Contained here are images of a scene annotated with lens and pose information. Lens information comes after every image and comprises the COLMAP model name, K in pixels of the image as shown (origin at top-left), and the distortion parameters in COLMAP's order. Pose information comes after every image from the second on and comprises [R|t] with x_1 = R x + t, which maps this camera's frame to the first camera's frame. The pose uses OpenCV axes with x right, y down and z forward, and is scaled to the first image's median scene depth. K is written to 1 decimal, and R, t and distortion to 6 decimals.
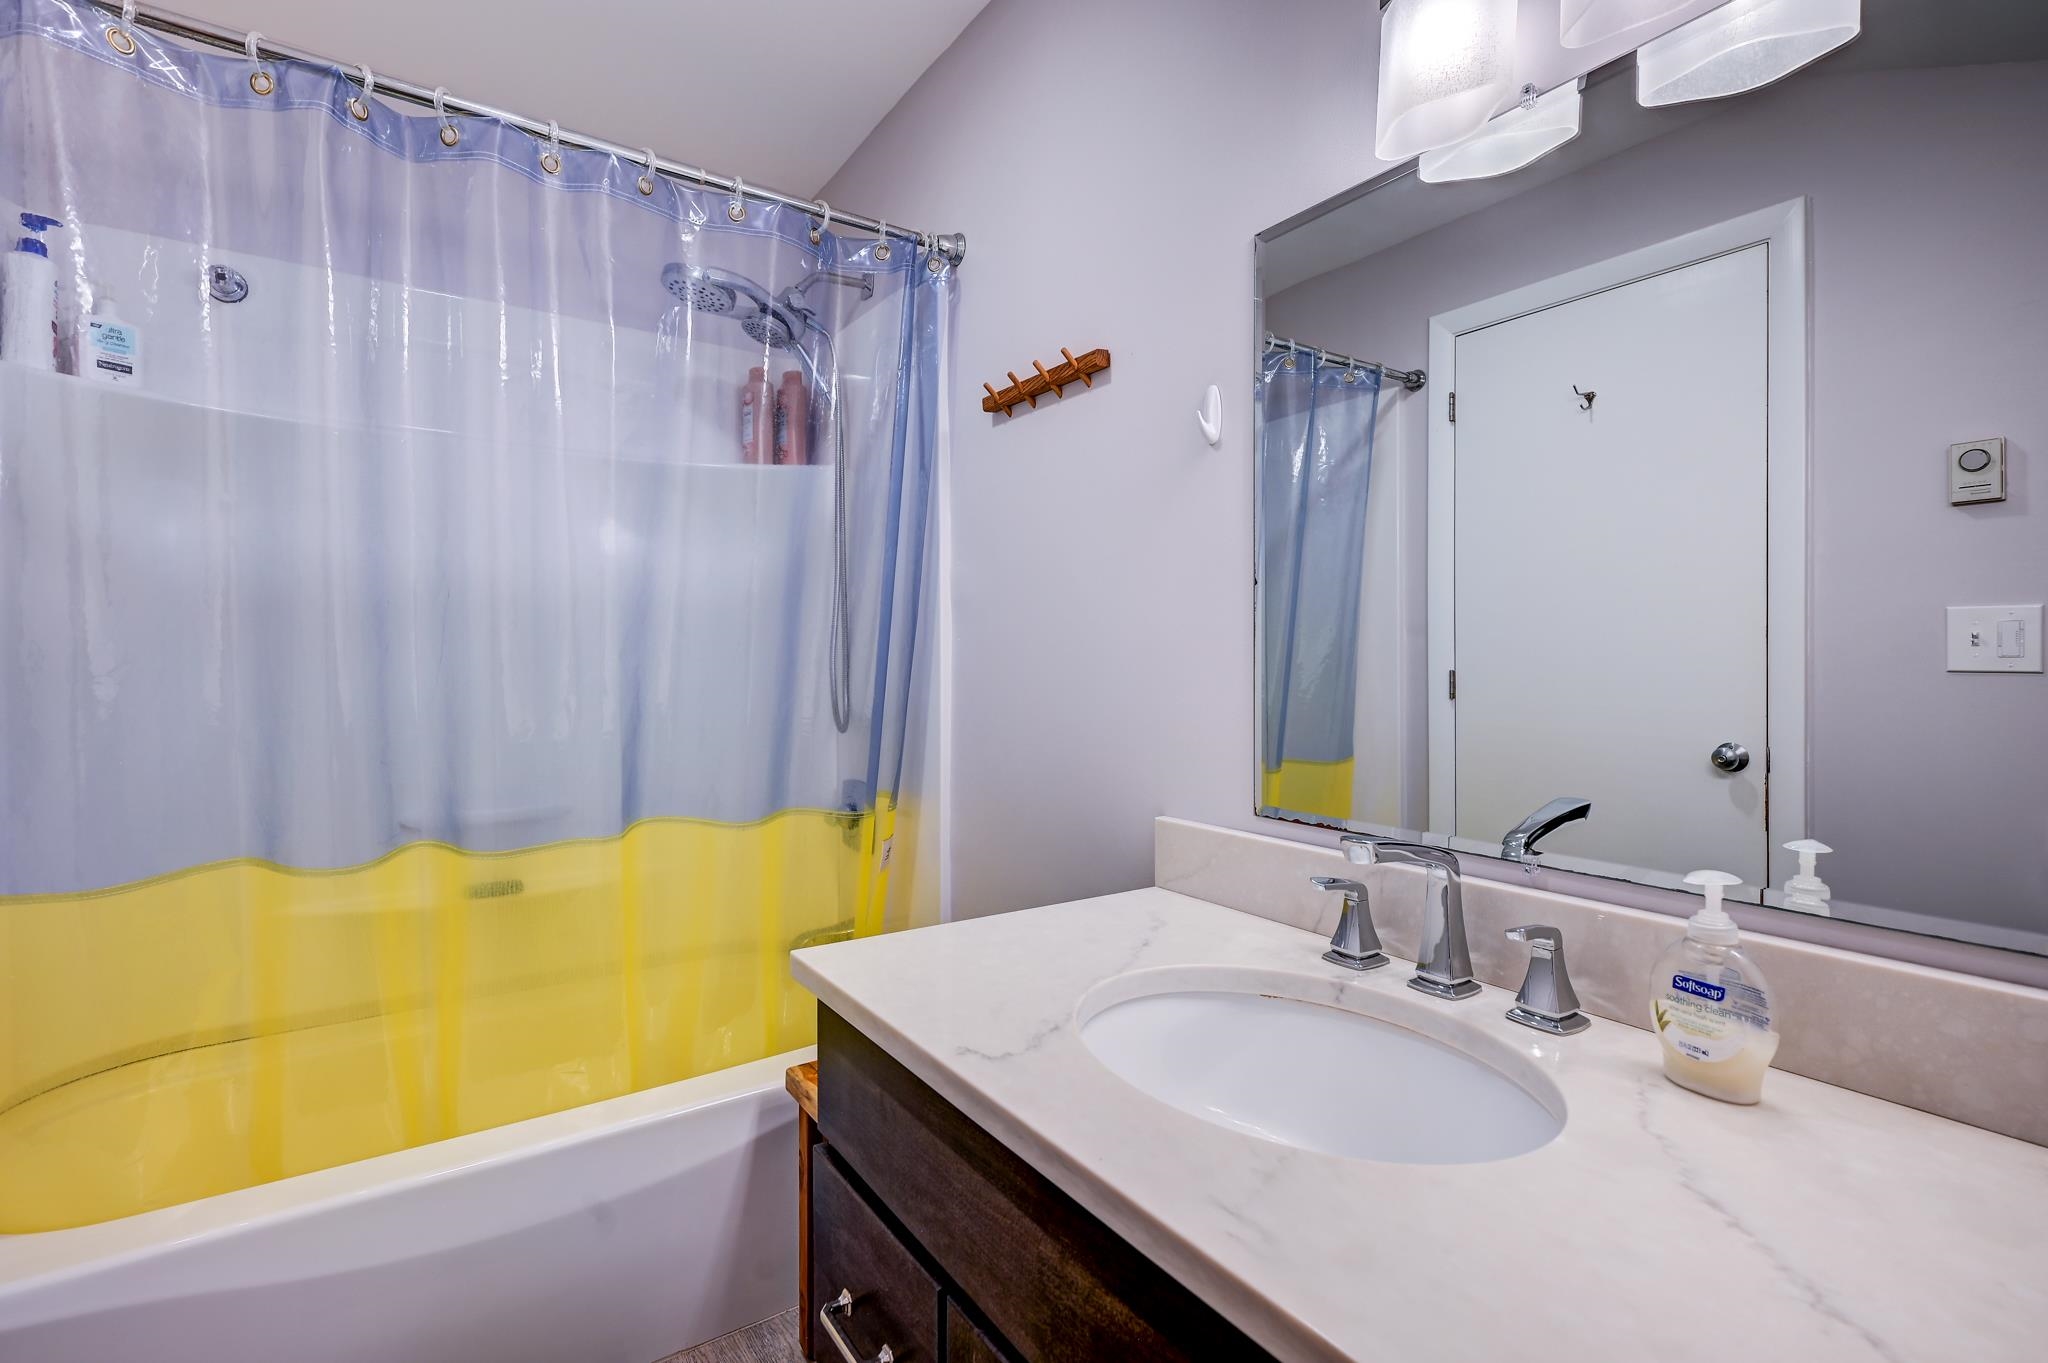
lens RADIAL K [[932.0, 0, 1028.4], [0, 932.0, 672.4], [0, 0, 1]] dist [0.001982, -0.000075]
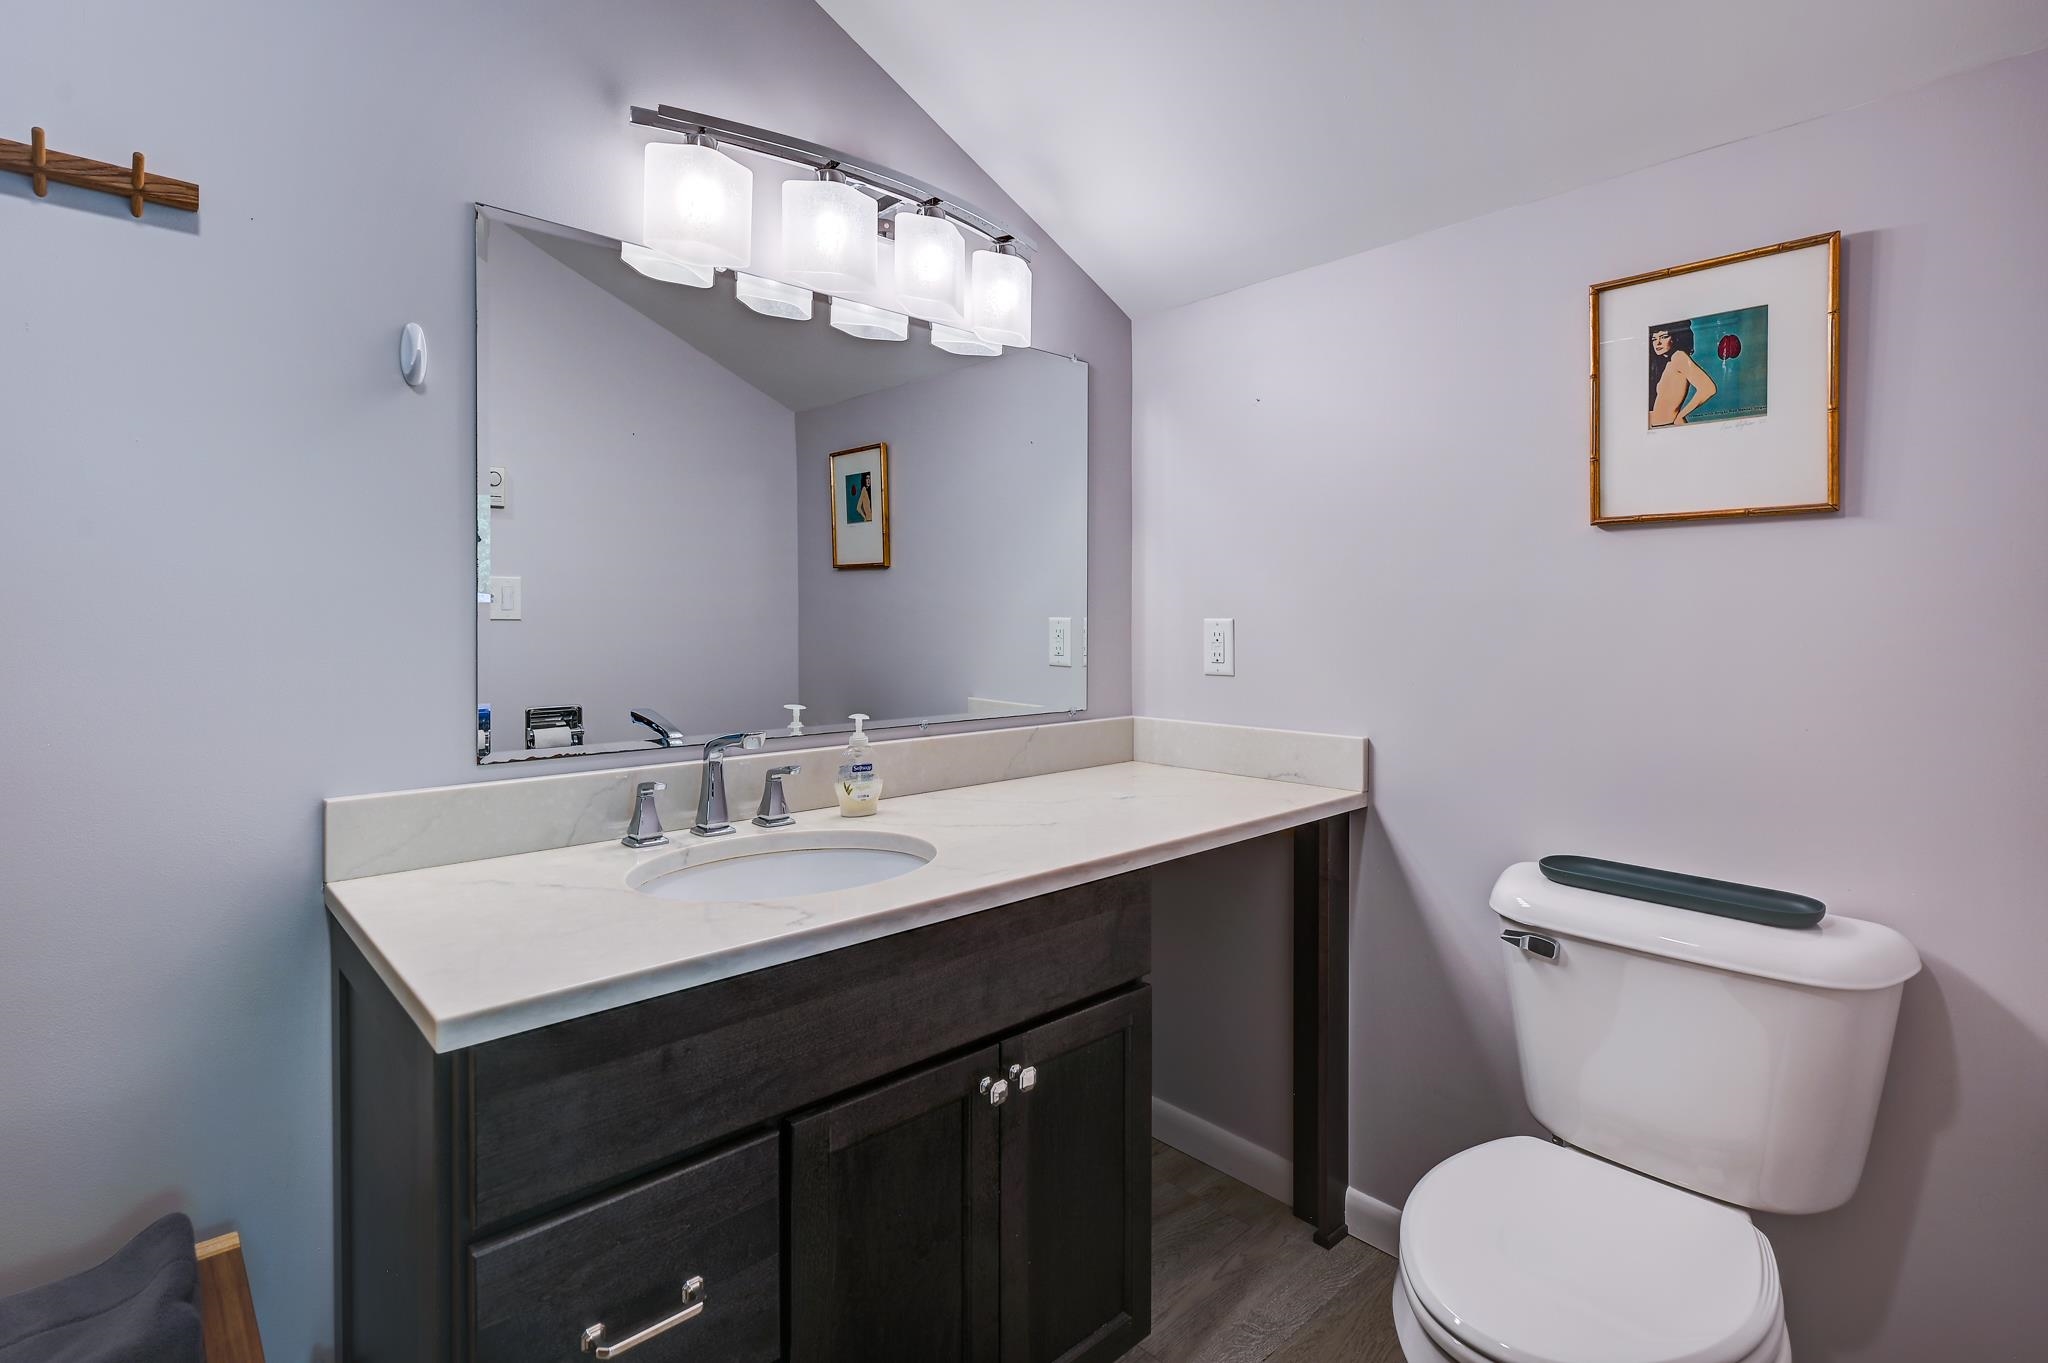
lens RADIAL K [[1017.6, 0, 1014.7], [0, 1017.6, 630.8], [0, 0, 1]] dist [-0.000862, -0.000262]
pose [[-0.109945, -0.018078, 0.993773, -1.341120], [0.013729, 0.999712, 0.019705, -0.009742], [-0.993843, 0.015810, -0.109665, 0.782074]]
